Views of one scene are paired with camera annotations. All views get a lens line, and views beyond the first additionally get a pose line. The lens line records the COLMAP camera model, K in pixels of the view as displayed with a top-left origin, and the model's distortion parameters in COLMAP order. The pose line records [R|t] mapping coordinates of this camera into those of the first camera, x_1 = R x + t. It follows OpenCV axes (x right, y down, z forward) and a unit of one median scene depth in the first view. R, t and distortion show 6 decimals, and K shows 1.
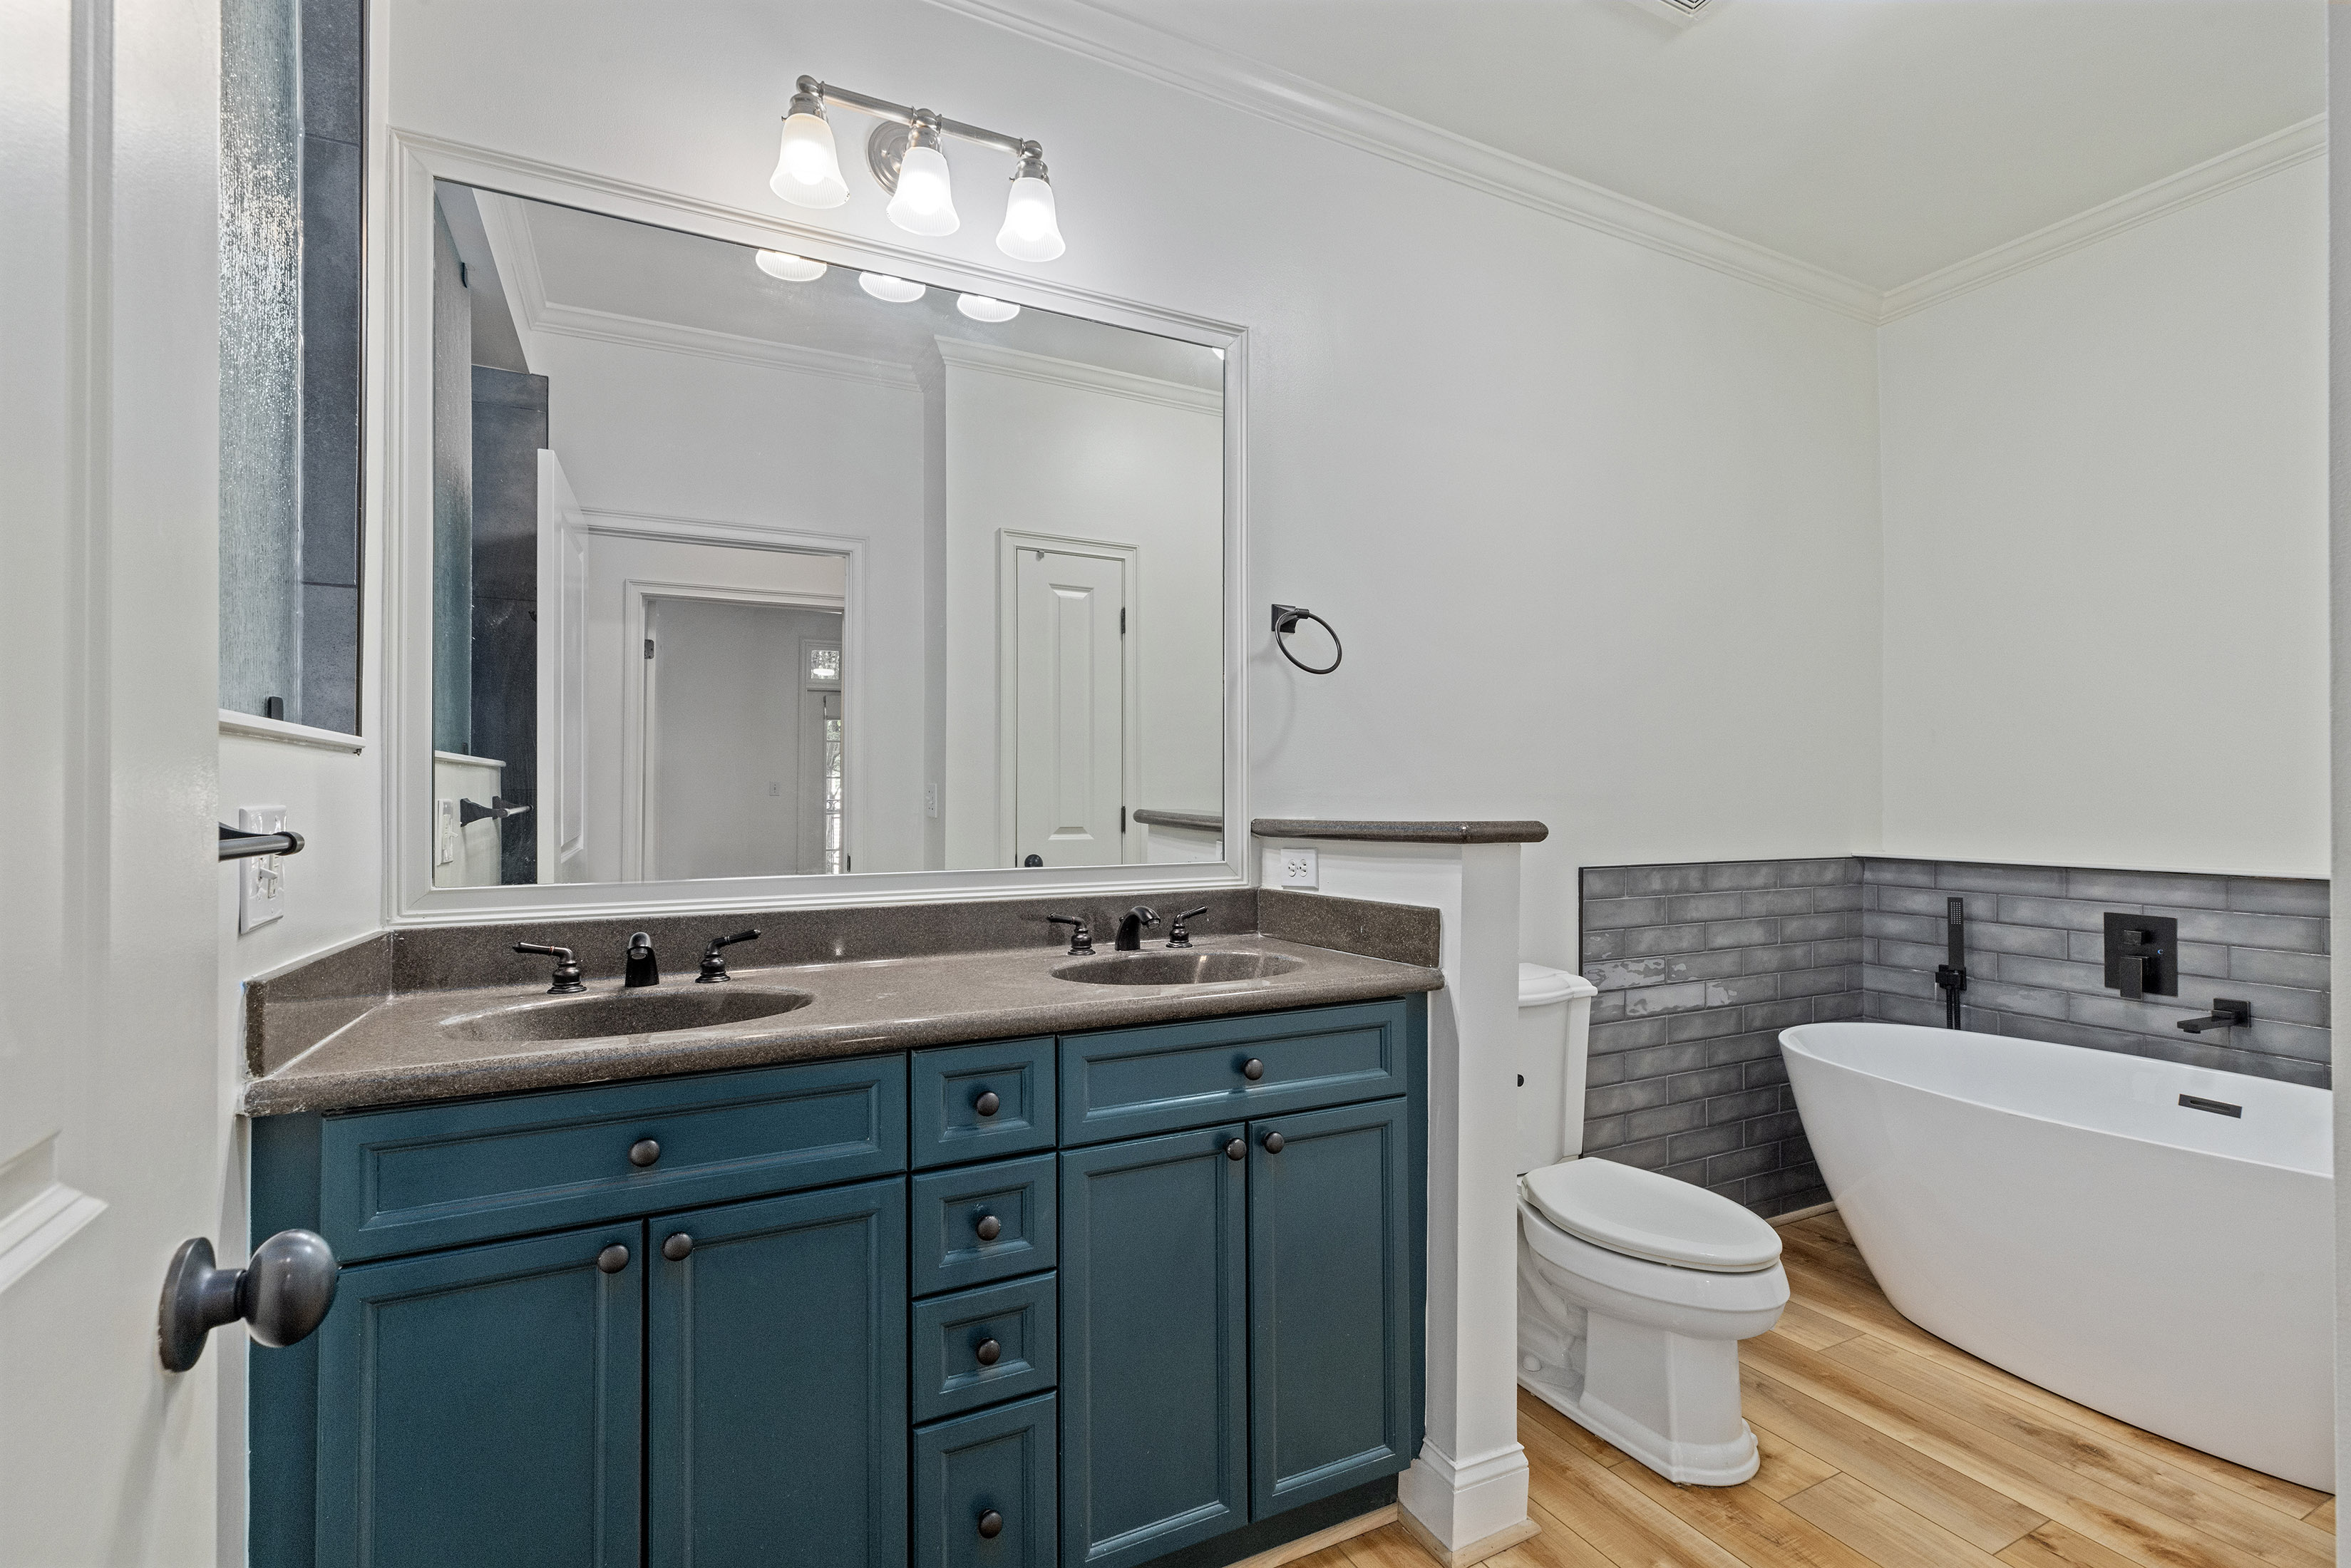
lens RADIAL K [[1056.0, 0, 1185.9], [0, 1056.0, 789.2], [0, 0, 1]] dist [0.006598, -0.000749]
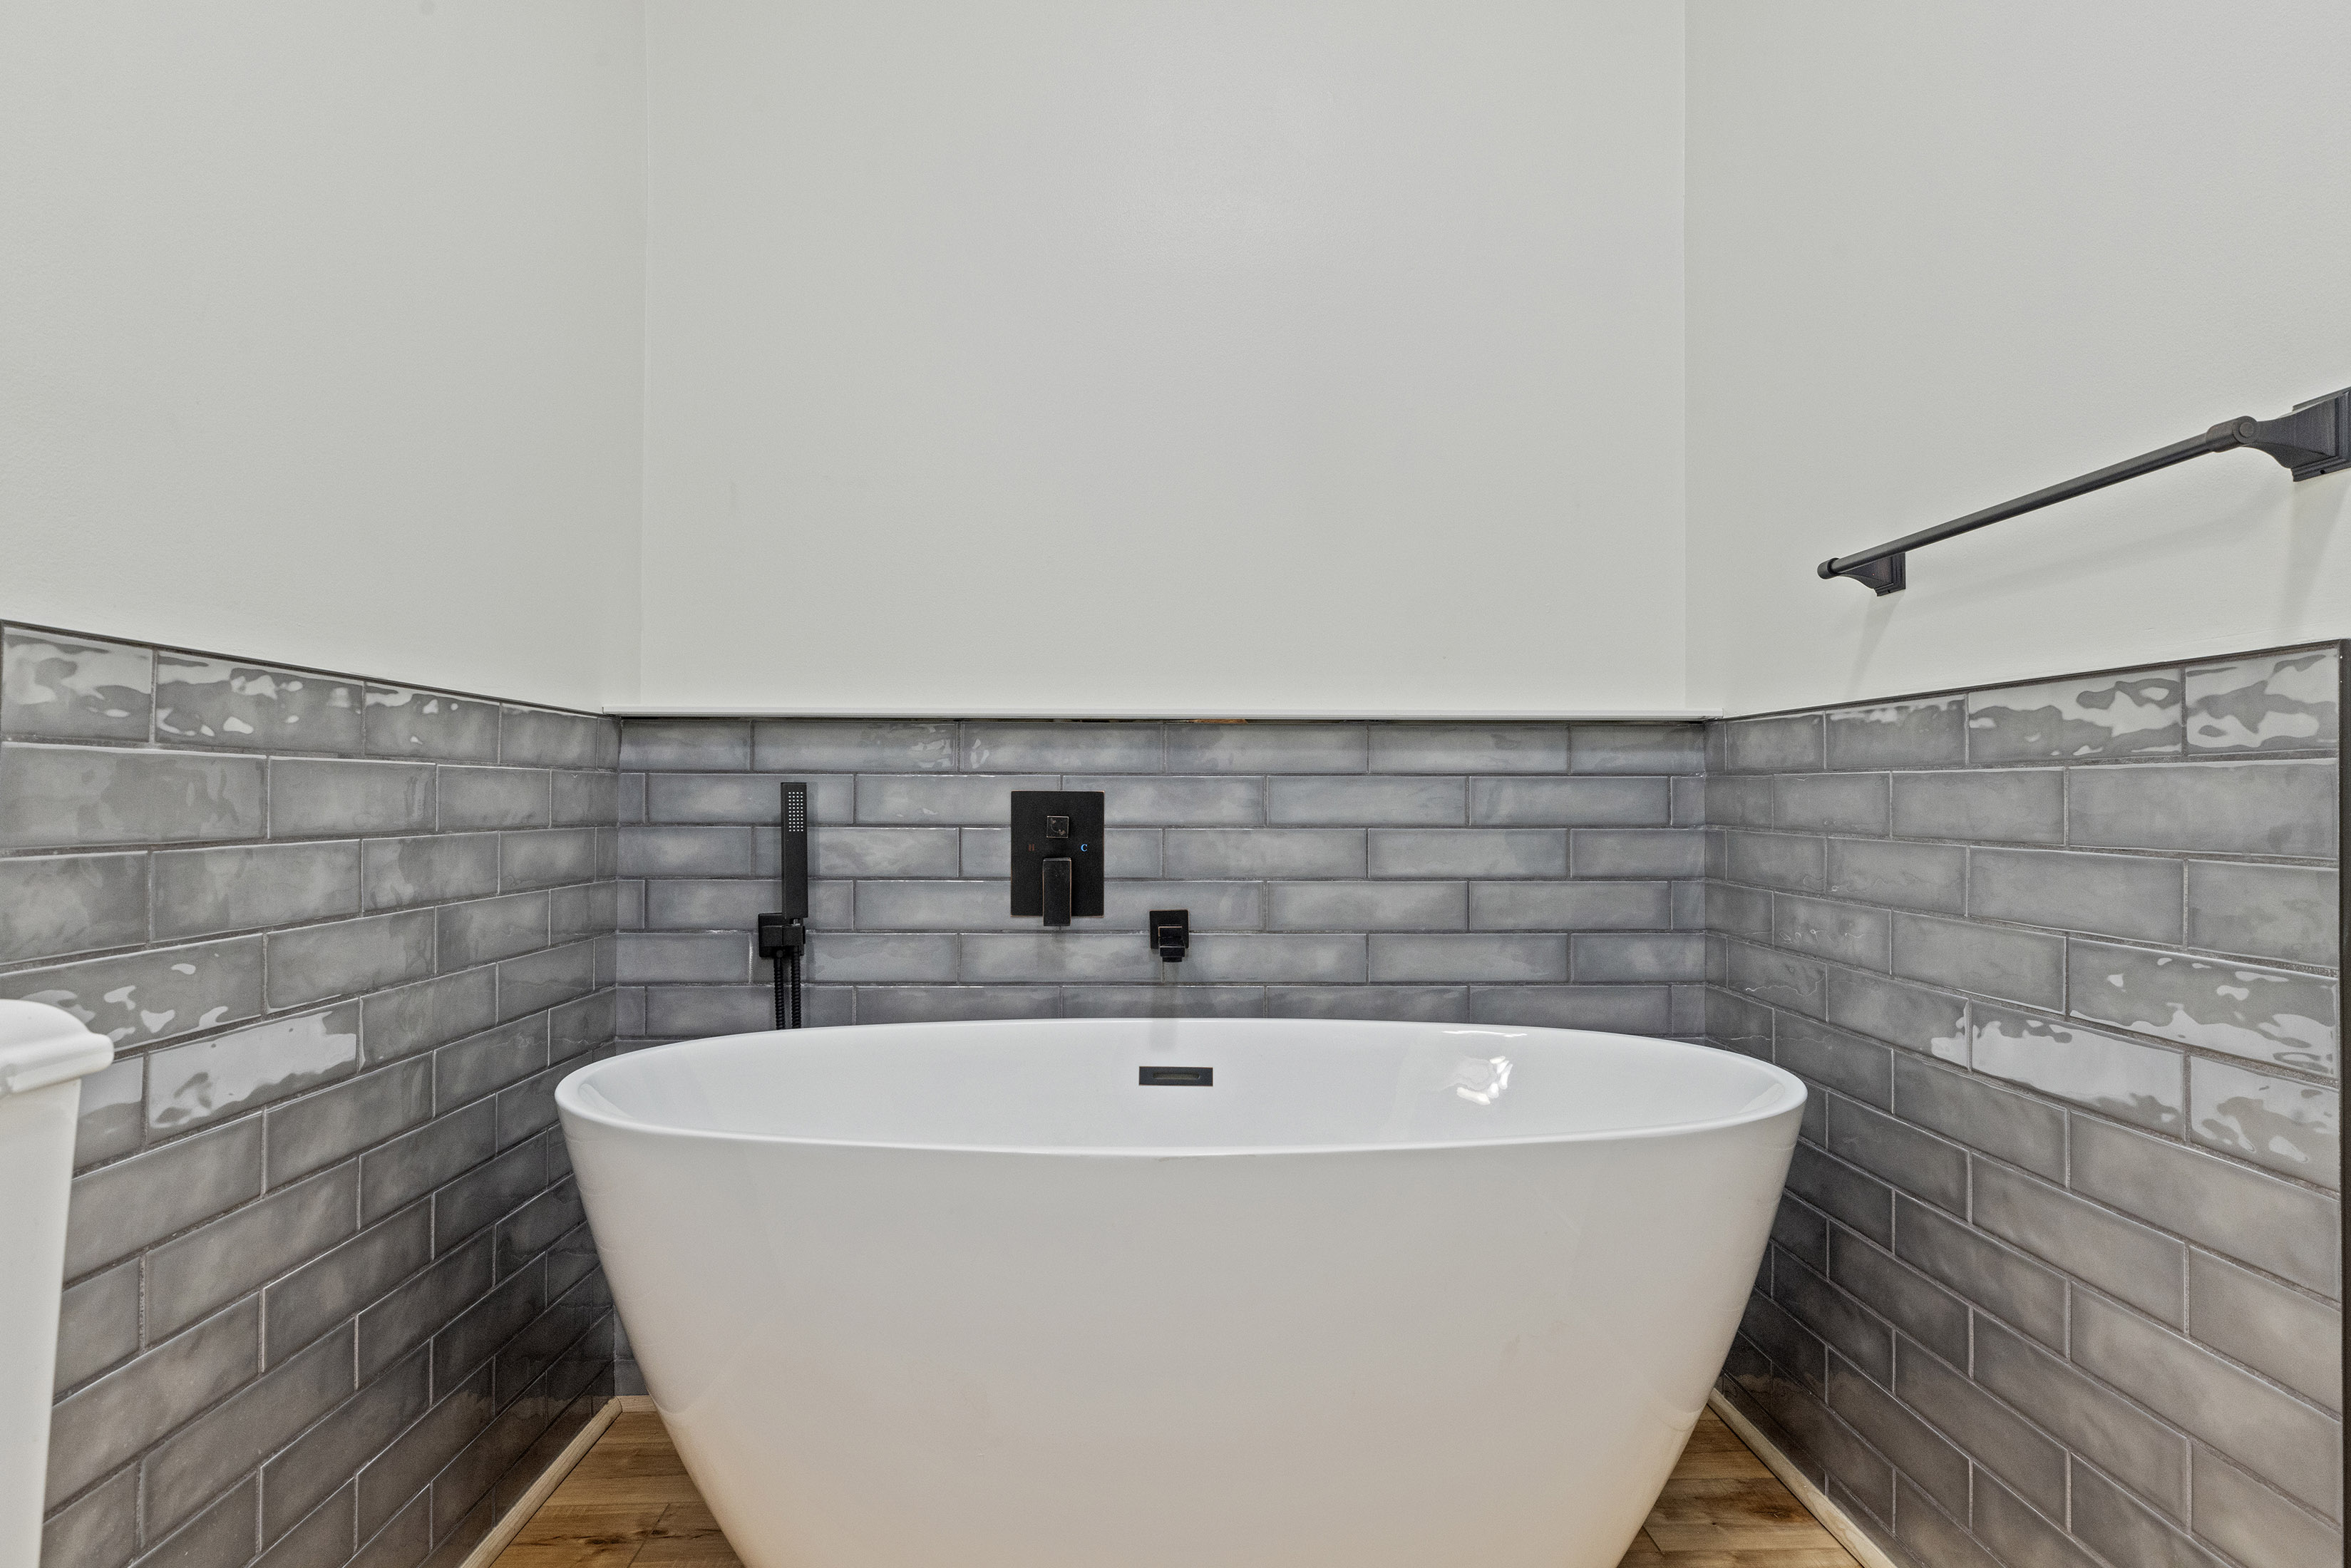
lens RADIAL K [[1463.5, 0, 1173.5], [0, 1463.5, 801.1], [0, 0, 1]] dist [0.033785, 0.001103]
pose [[0.442220, -0.004820, 0.896894, 0.156709], [-0.007785, 0.999927, 0.009212, 0.107960], [-0.896873, -0.011056, 0.442151, 0.526555]]
